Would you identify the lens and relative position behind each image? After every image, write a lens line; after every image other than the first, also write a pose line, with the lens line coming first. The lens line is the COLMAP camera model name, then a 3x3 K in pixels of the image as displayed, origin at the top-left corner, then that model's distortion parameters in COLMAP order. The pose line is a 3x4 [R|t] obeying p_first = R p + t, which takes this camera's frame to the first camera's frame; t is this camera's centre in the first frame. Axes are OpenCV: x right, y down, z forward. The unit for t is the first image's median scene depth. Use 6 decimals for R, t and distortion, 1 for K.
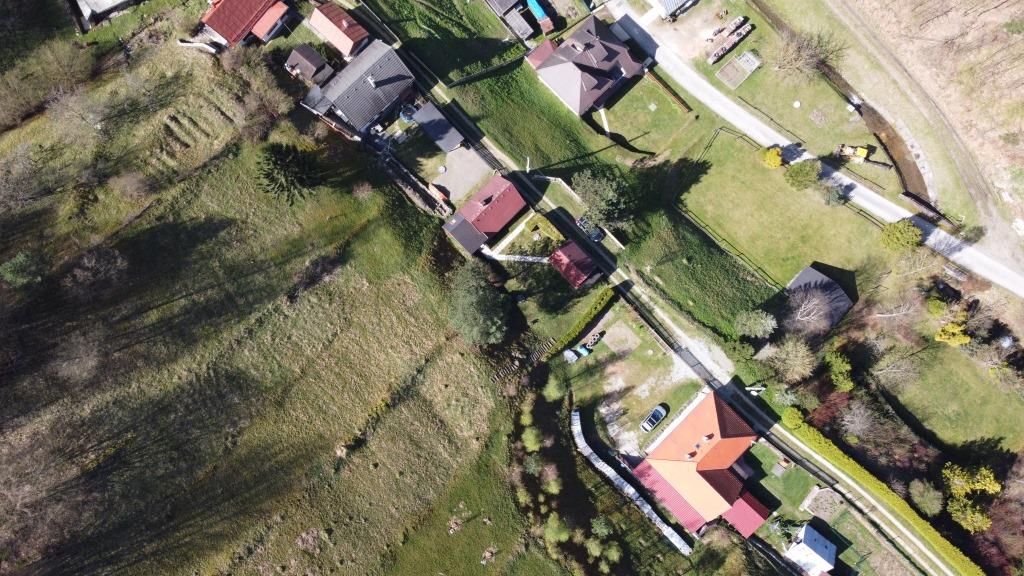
lens RADIAL K [[783.0, 0, 512.0], [0, 783.0, 288.0], [0, 0, 1]] dist [0.006199, -0.005539]
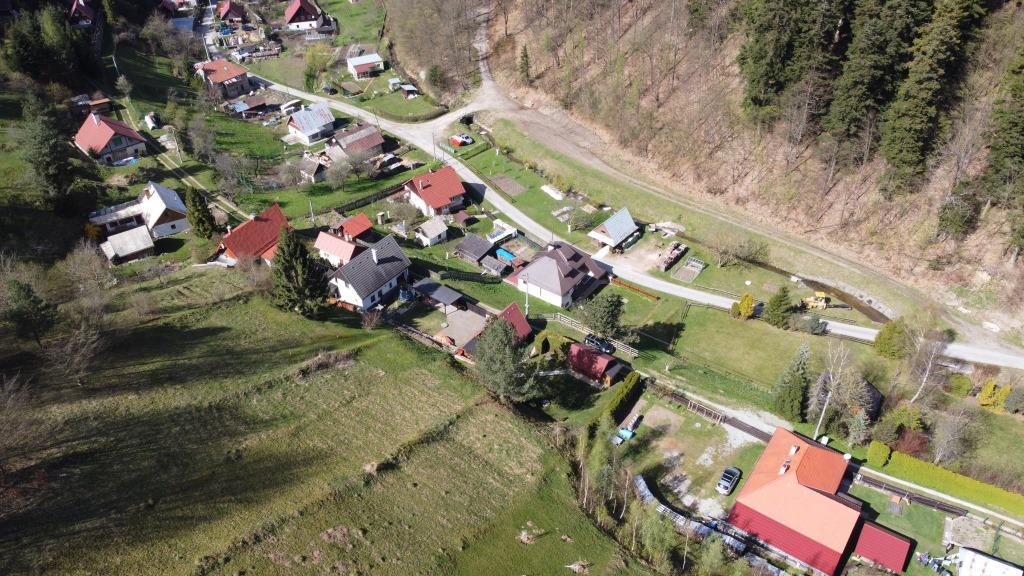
lens RADIAL K [[783.0, 0, 512.0], [0, 783.0, 288.0], [0, 0, 1]] dist [0.006199, -0.005539]
pose [[0.984971, -0.103967, 0.137921, -0.157394], [0.171669, 0.677144, -0.715546, 0.642665], [-0.018999, 0.728469, 0.684815, 0.294892]]
